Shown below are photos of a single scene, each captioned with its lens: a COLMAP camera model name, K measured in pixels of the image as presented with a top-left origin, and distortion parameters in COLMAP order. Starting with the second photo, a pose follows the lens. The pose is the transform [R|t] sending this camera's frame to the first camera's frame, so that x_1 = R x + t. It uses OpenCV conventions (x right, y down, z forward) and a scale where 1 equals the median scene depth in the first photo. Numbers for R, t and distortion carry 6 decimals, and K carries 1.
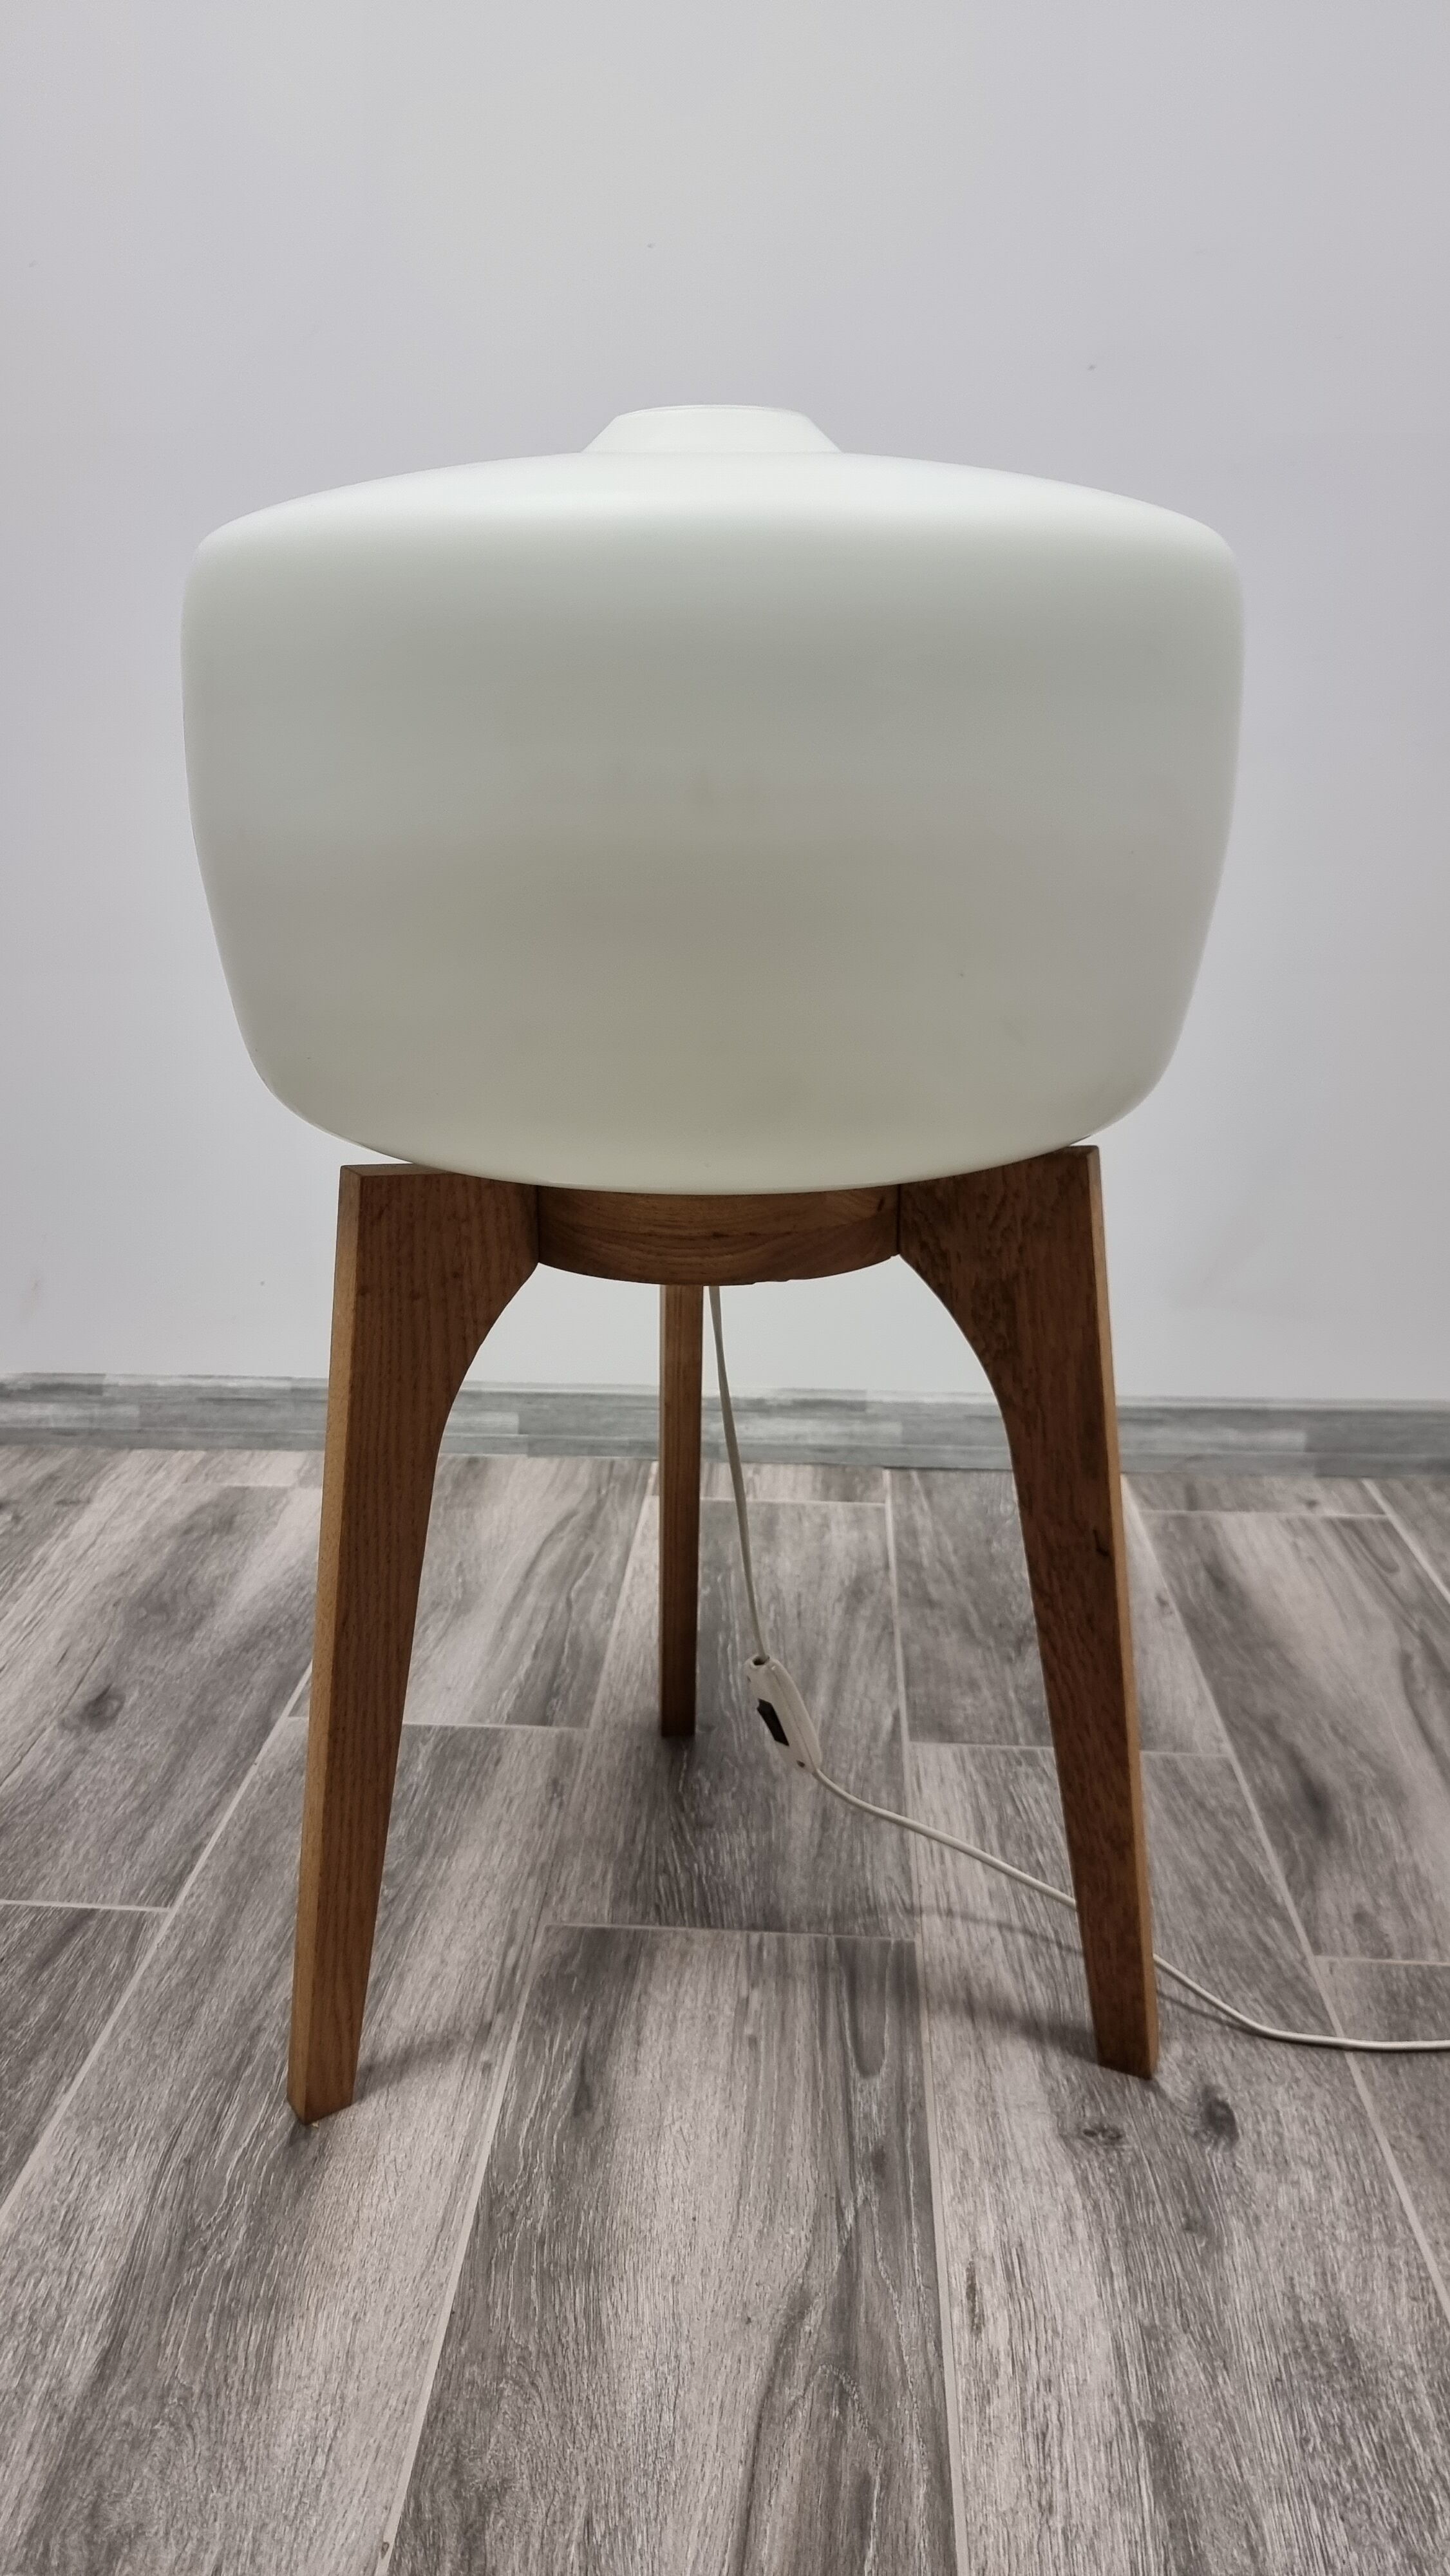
lens RADIAL K [[1806.8, 0, 664.2], [0, 1806.8, 1282.6], [0, 0, 1]] dist [0.038323, -0.011275]
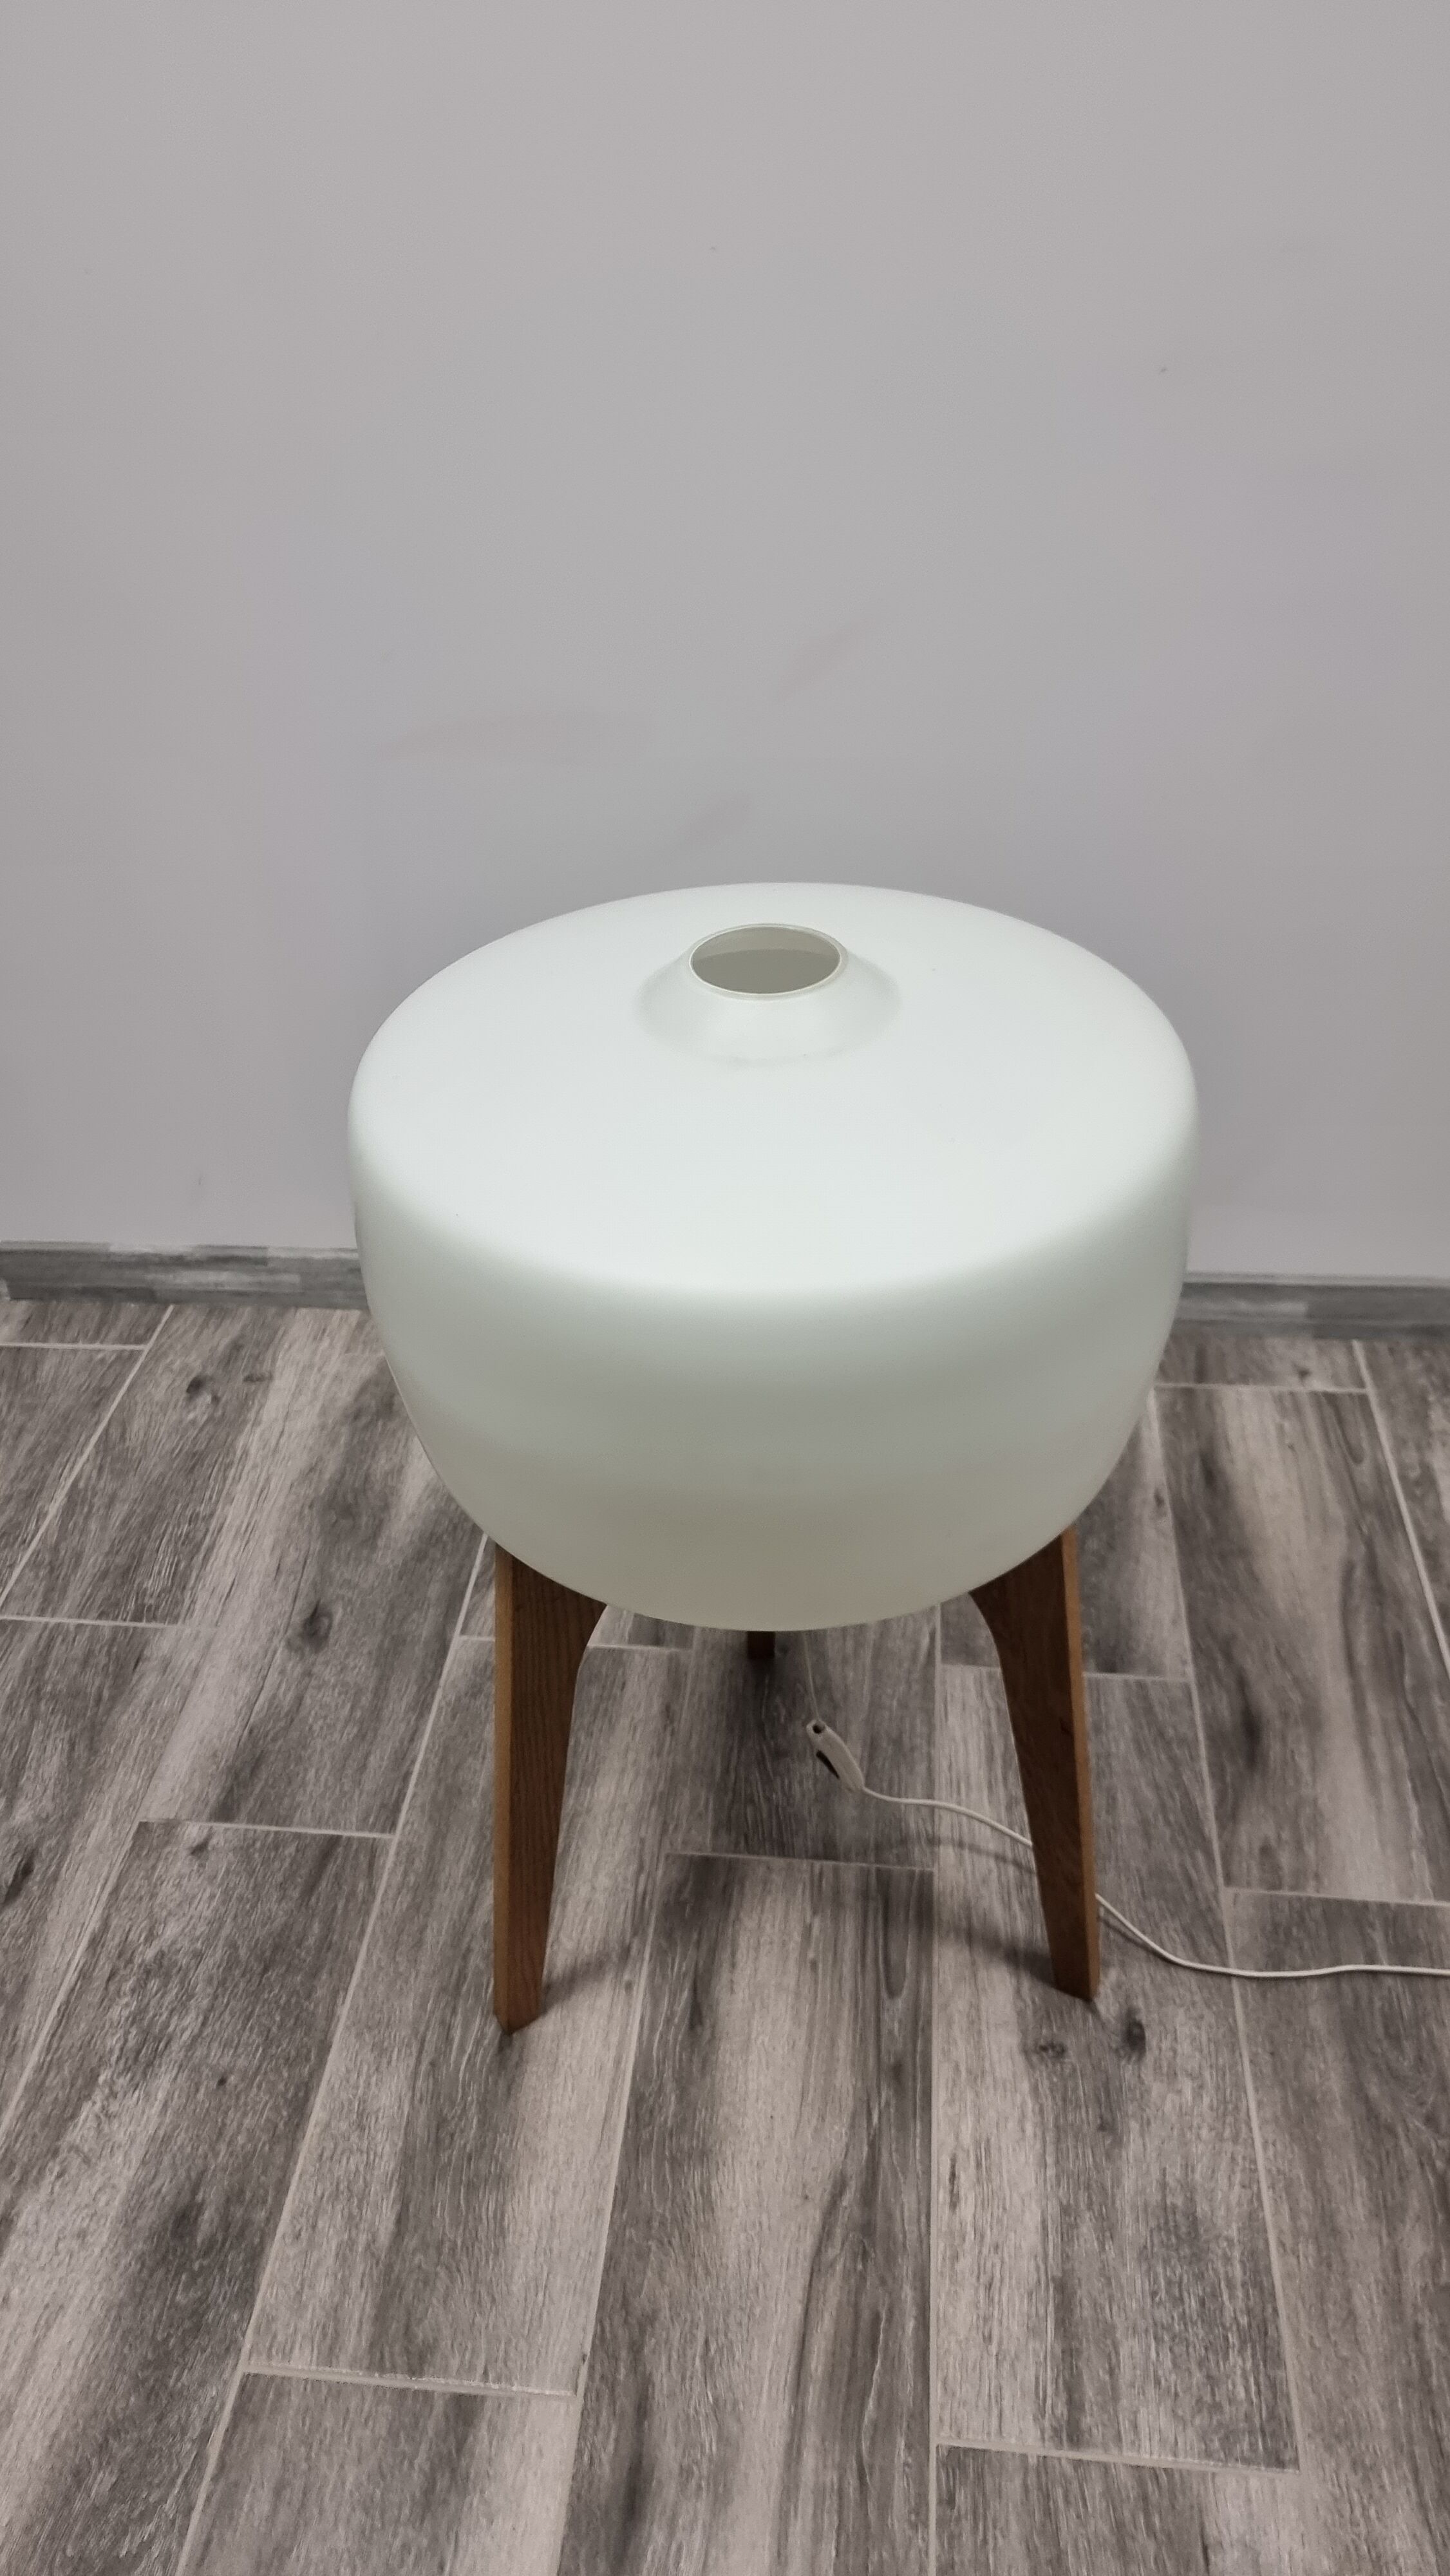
lens RADIAL K [[1810.1, 0, 681.2], [0, 1810.1, 1288.9], [0, 0, 1]] dist [0.046651, -0.025460]
pose [[0.998855, -0.012664, -0.046139, 0.017143], [0.027239, 0.943319, 0.330768, -0.545018], [0.039335, -0.331646, 0.942584, -0.170400]]
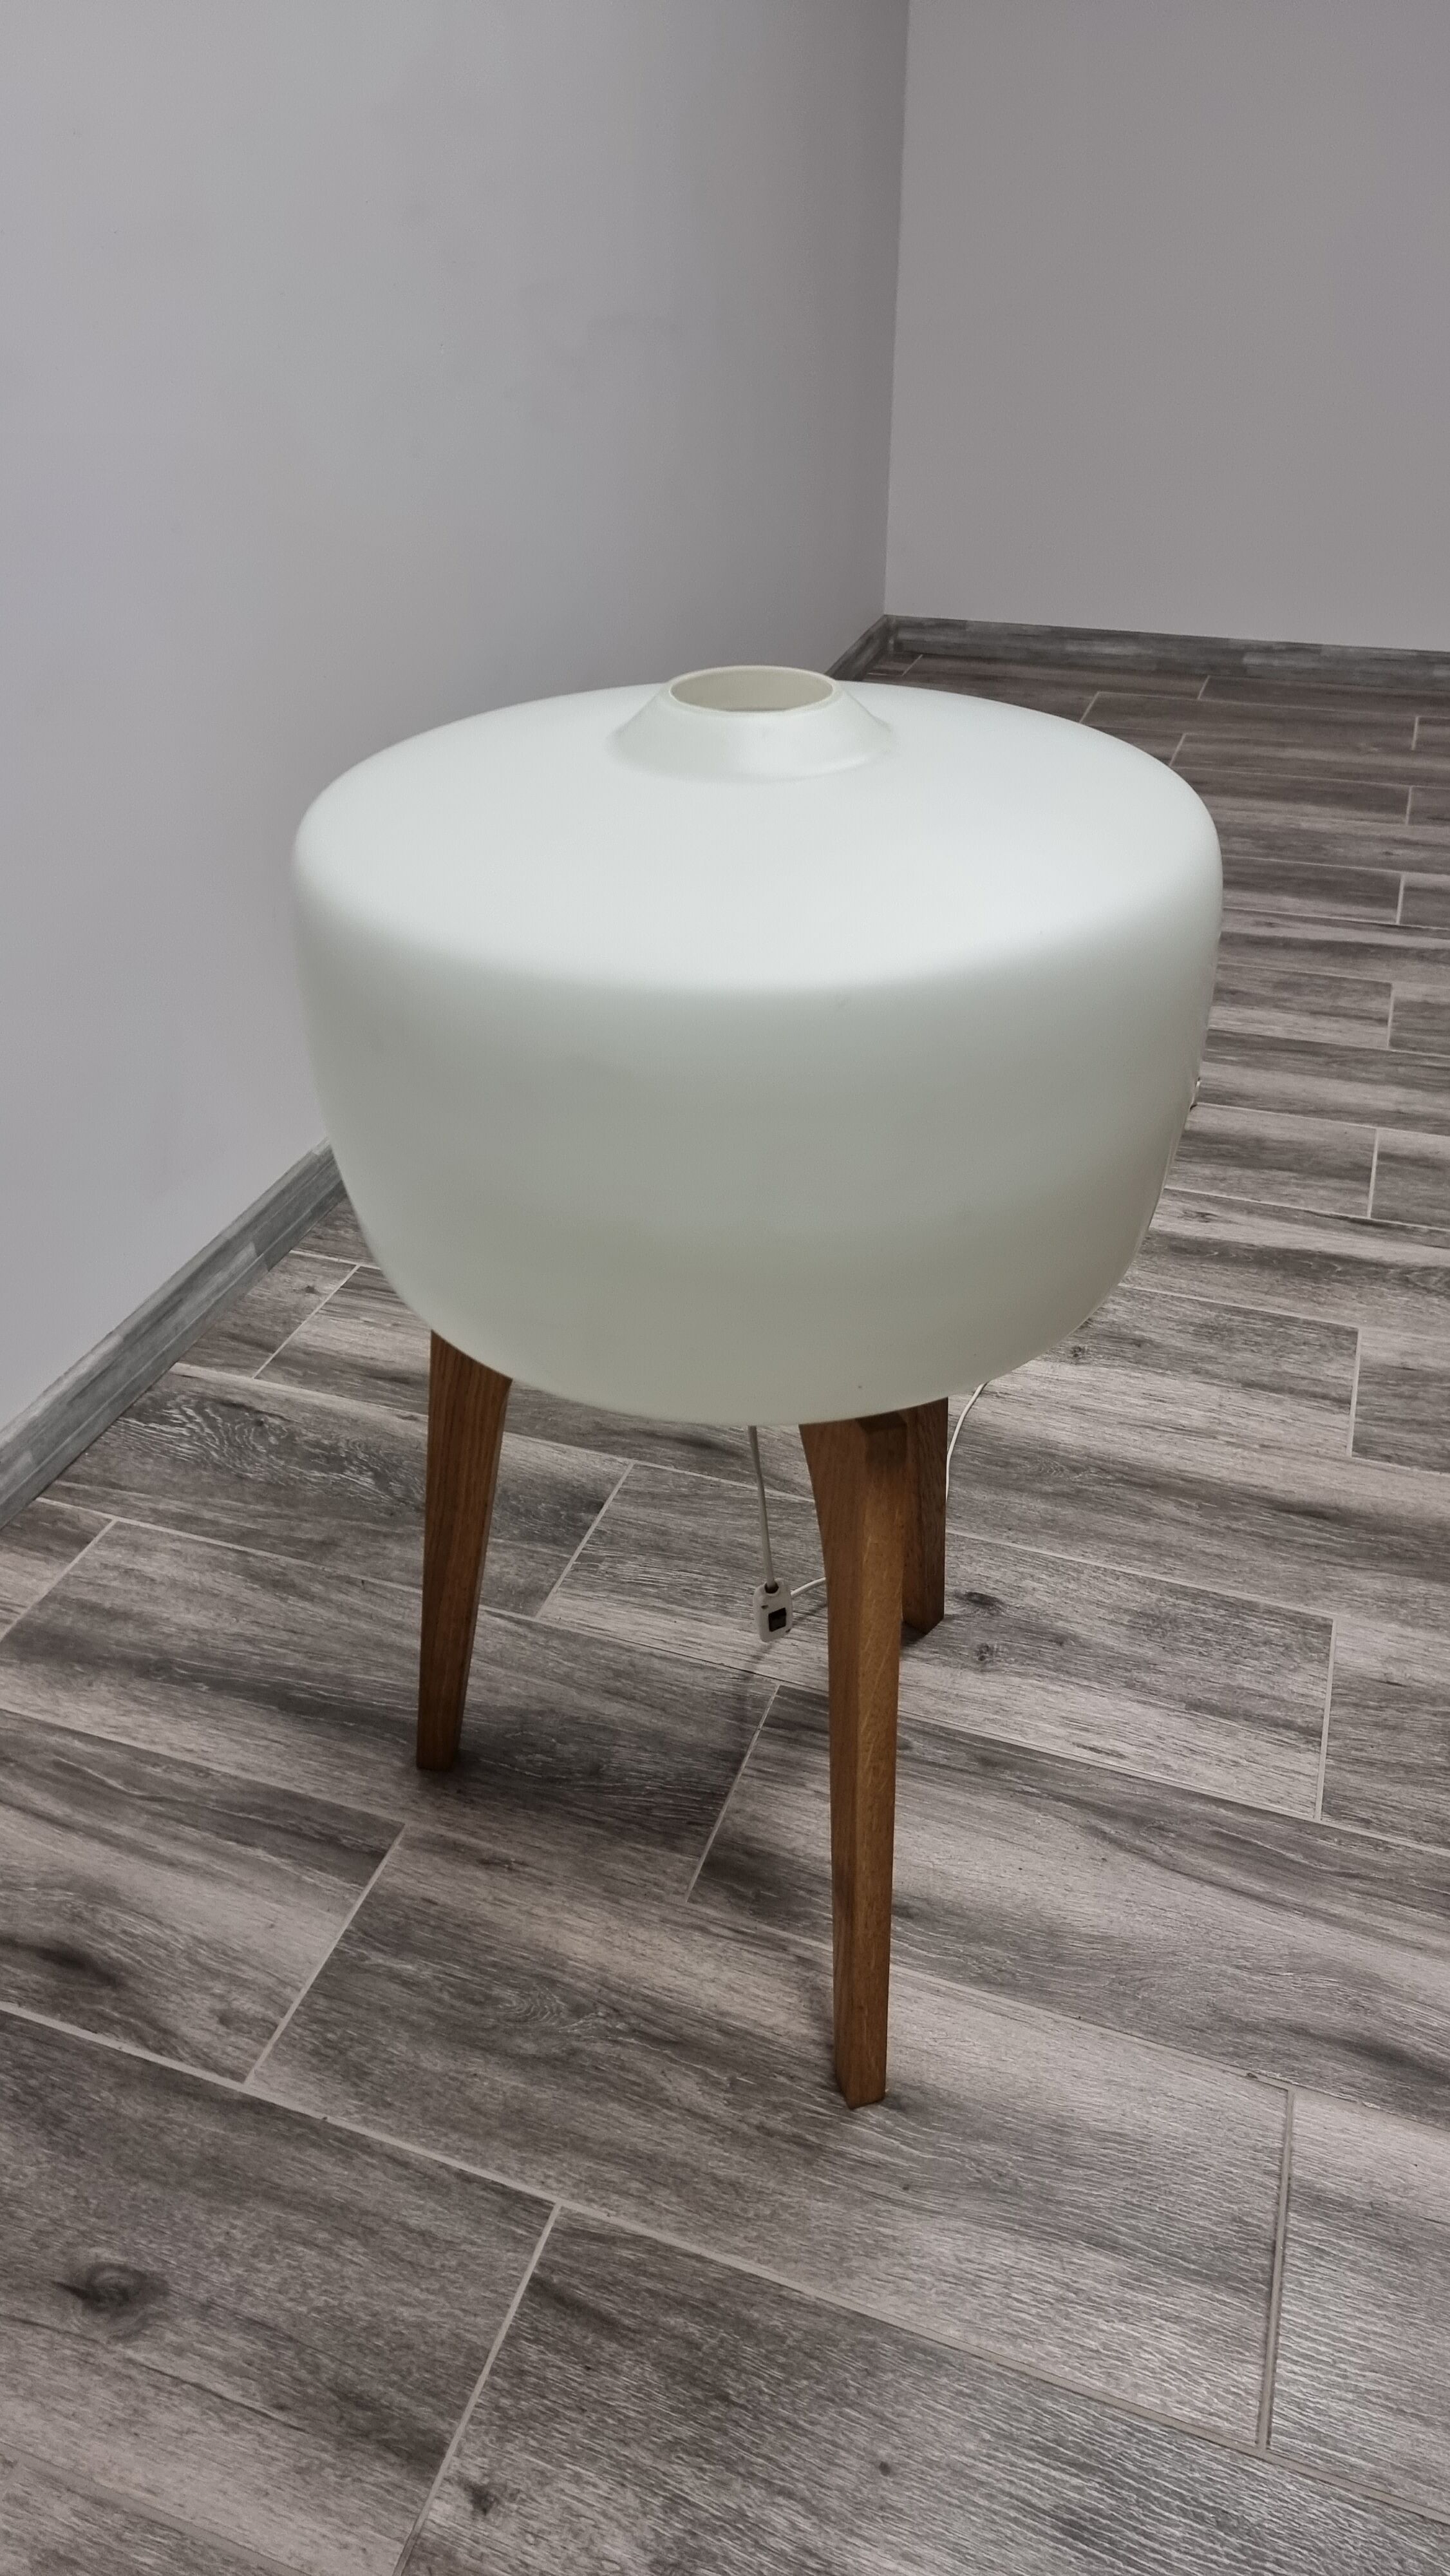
lens RADIAL K [[1785.9, 0, 704.8], [0, 1785.9, 1286.4], [0, 0, 1]] dist [0.062272, -0.036400]
pose [[0.259128, -0.528743, 0.808259, -0.863137], [0.293345, 0.840397, 0.455721, -0.559178], [-0.920218, 0.119009, 0.372875, 0.539325]]
